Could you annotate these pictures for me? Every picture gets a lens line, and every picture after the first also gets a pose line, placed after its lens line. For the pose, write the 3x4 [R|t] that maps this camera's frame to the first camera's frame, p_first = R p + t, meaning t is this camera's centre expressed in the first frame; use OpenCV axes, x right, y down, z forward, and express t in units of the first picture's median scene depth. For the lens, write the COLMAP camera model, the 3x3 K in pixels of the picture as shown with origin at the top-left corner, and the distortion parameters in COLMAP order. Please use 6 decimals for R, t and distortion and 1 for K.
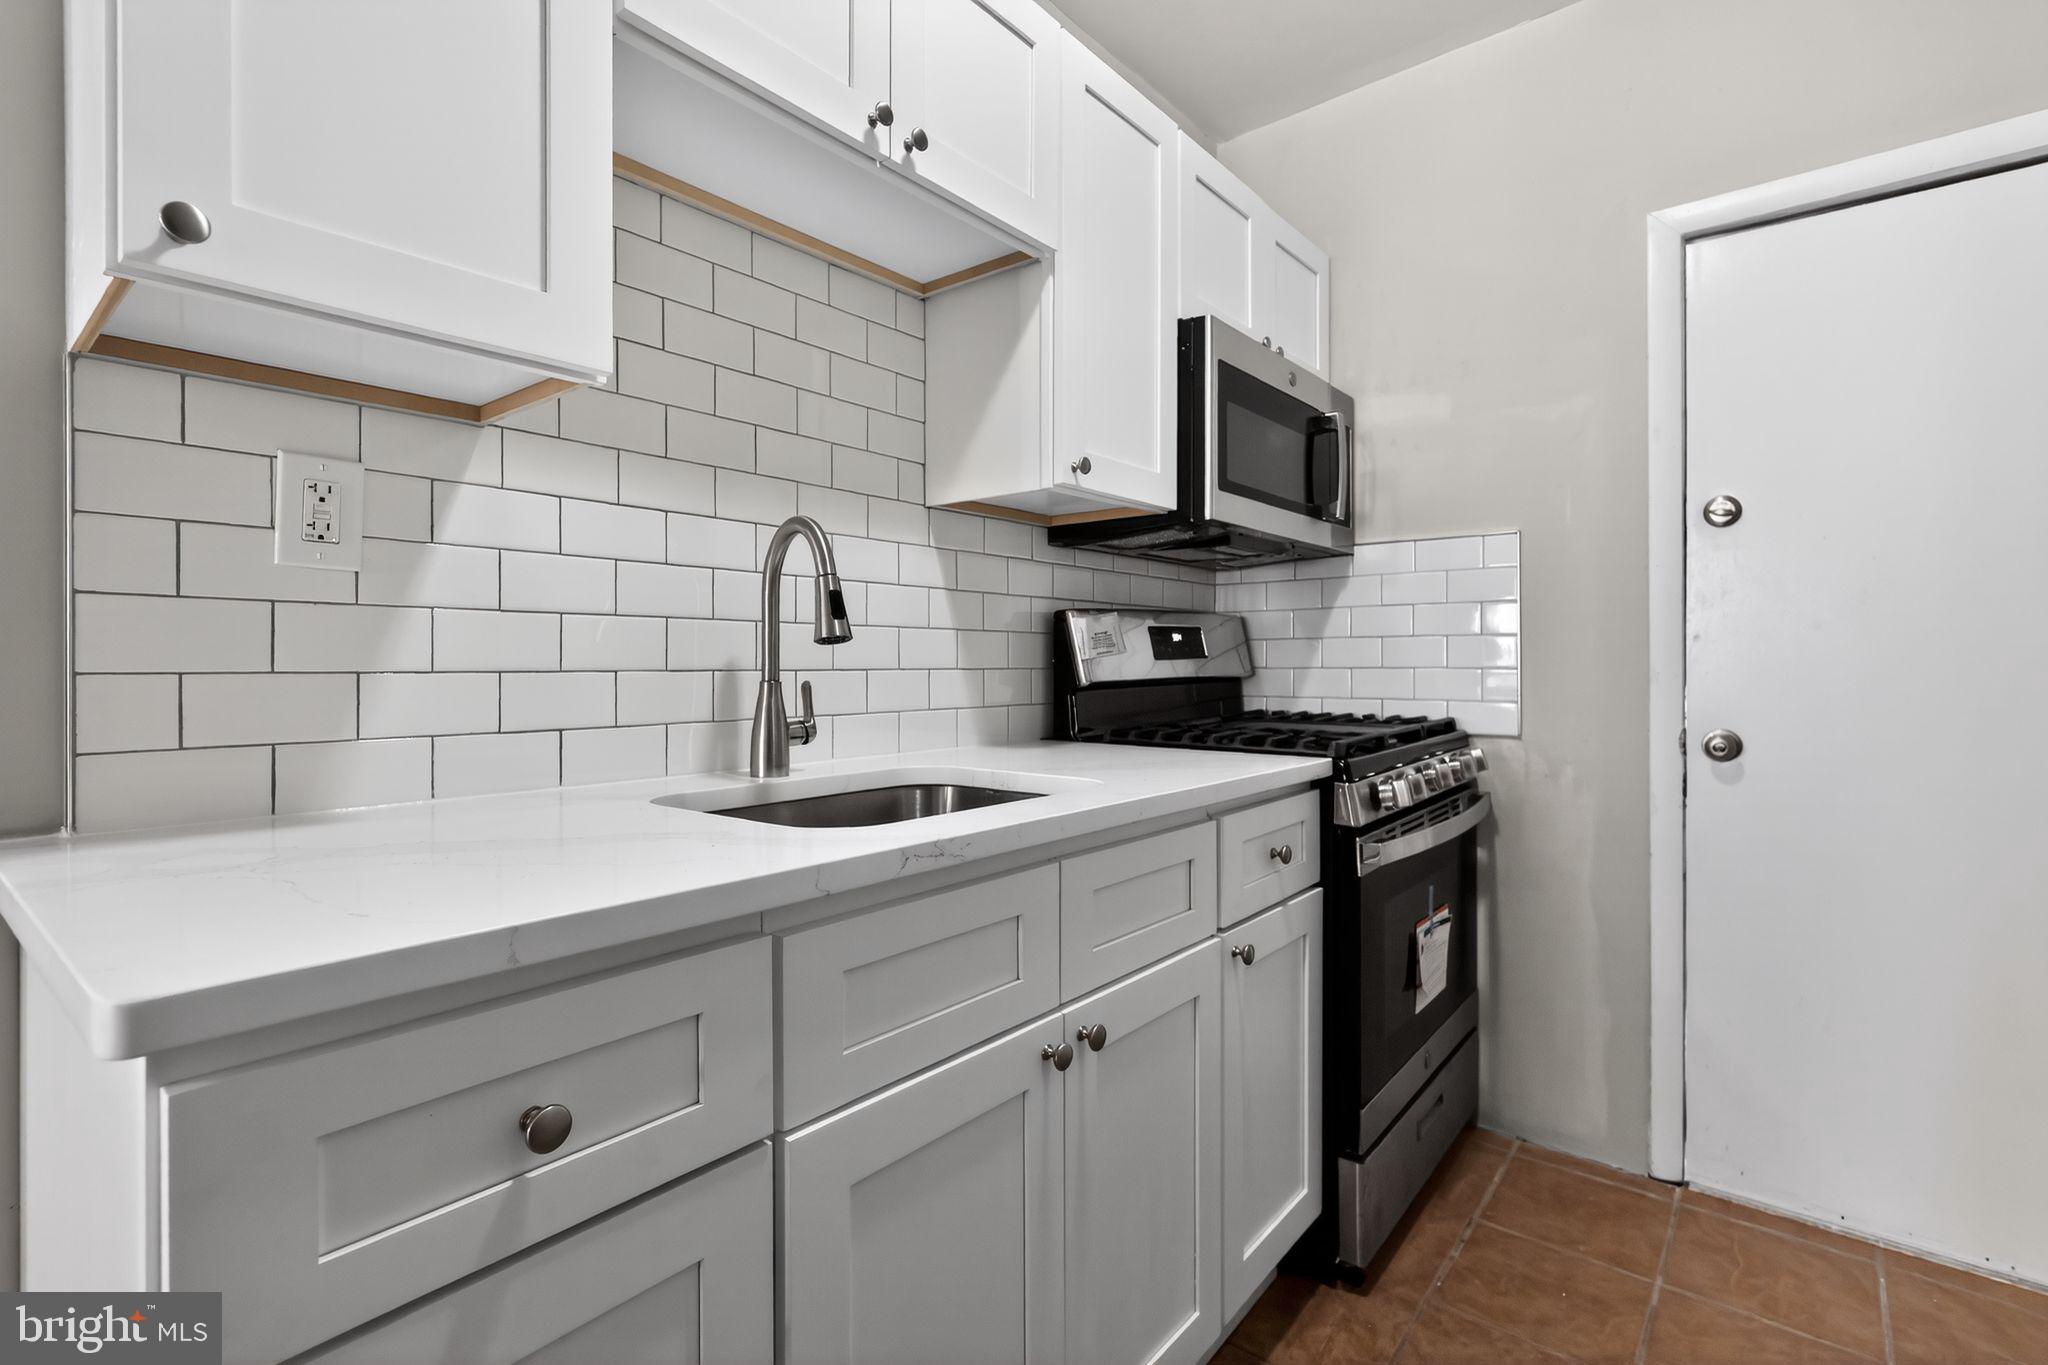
lens RADIAL K [[949.8, 0, 1027.2], [0, 949.8, 675.3], [0, 0, 1]] dist [-0.001457, -0.000663]
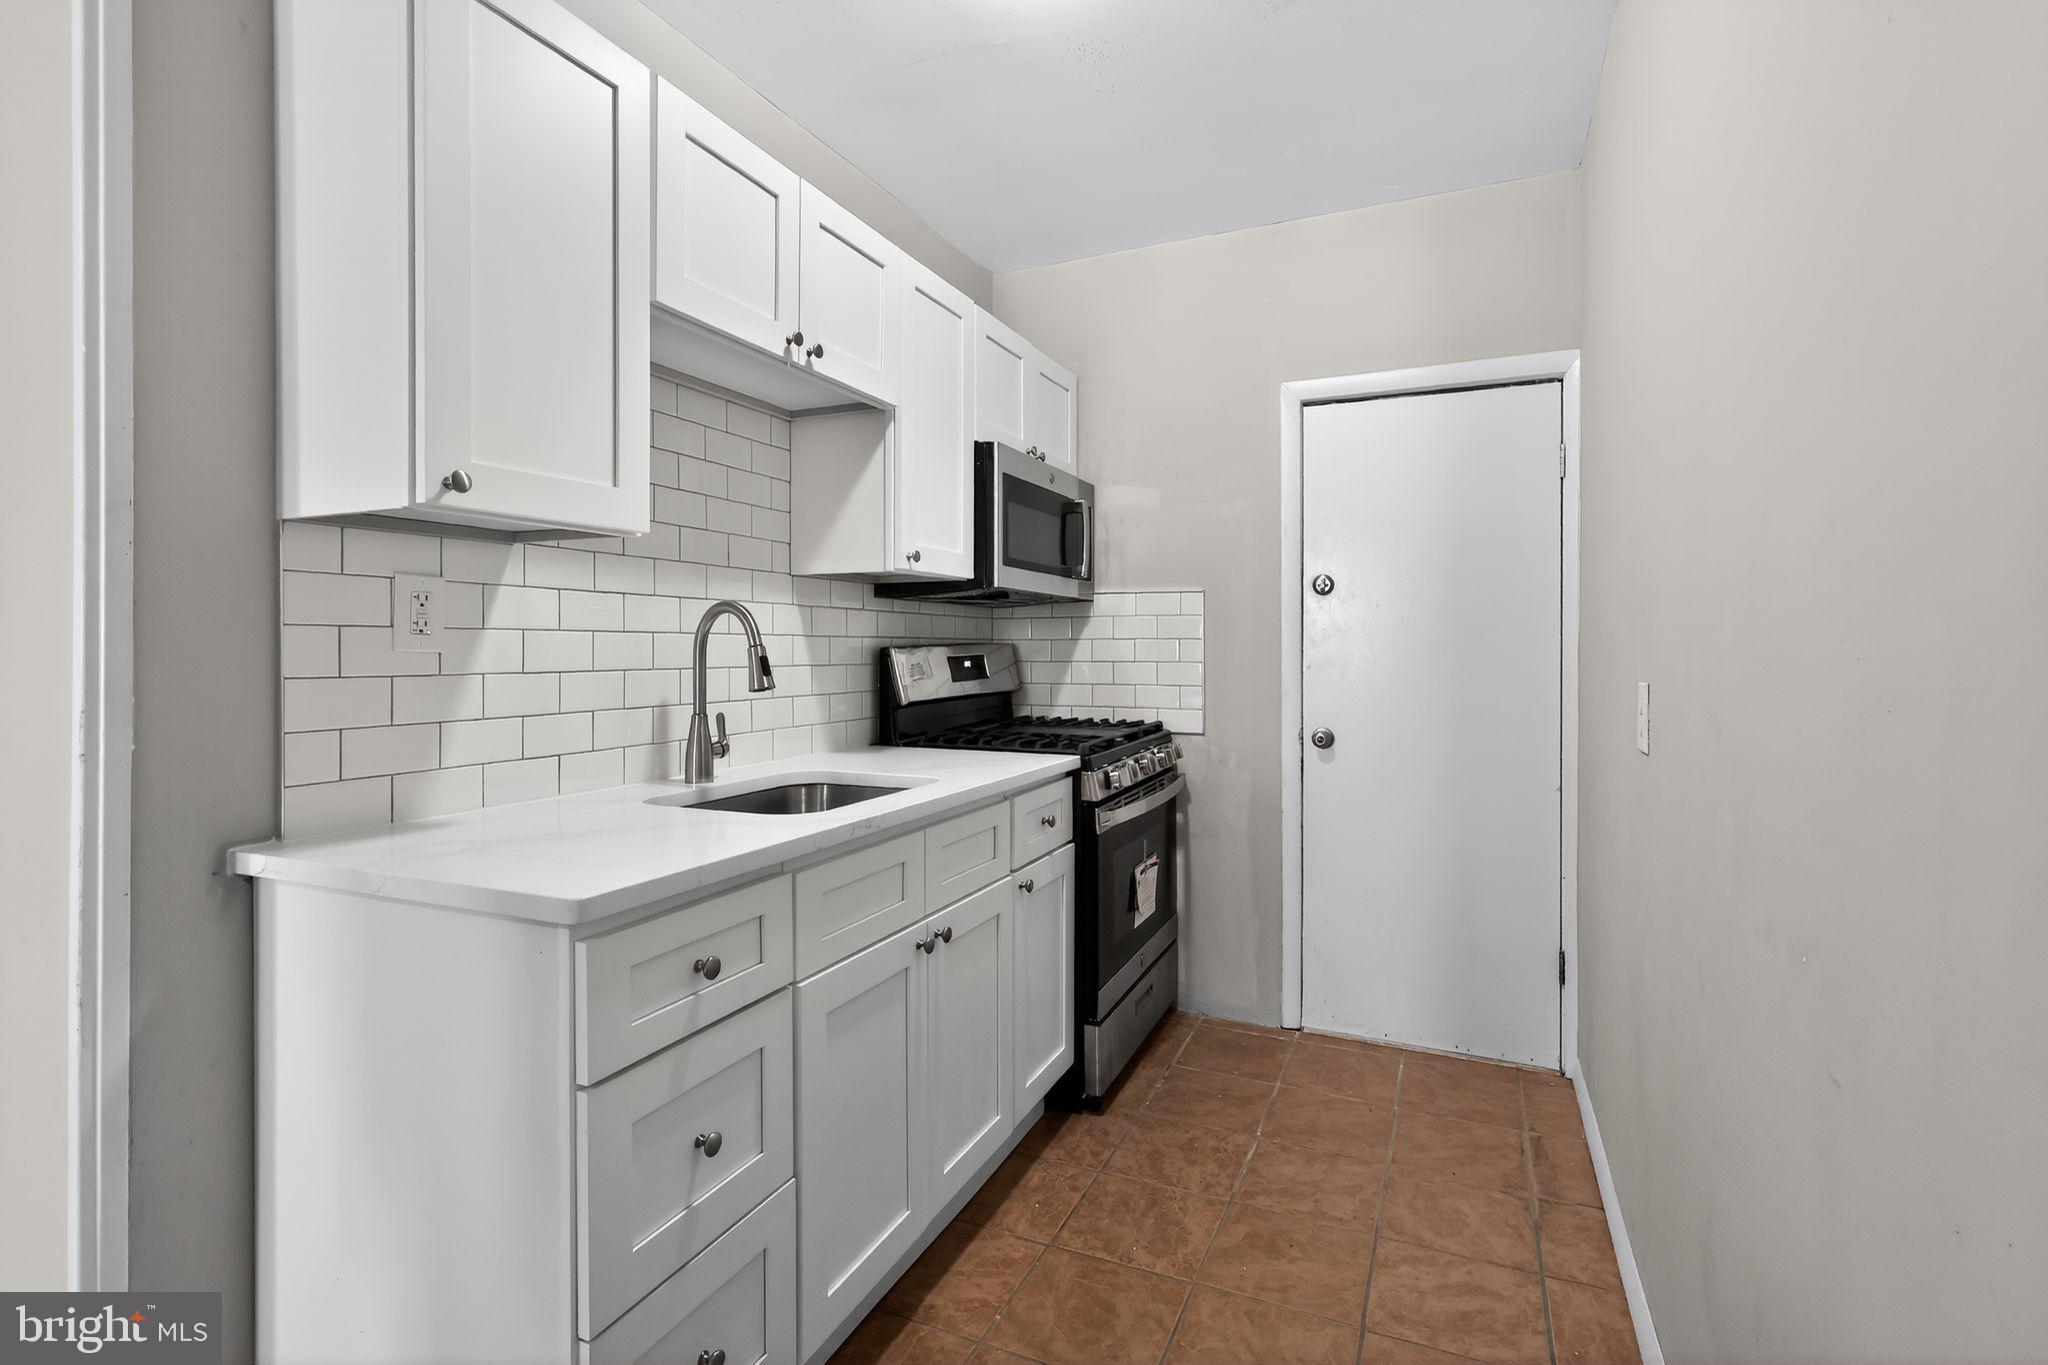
lens RADIAL K [[963.6, 0, 1043.5], [0, 963.6, 660.5], [0, 0, 1]] dist [0.010815, -0.000121]
pose [[0.961357, -0.000626, 0.275304, -0.141110], [-0.000364, 0.999994, 0.003545, -0.063176], [-0.275304, -0.003508, 0.961351, -0.409617]]
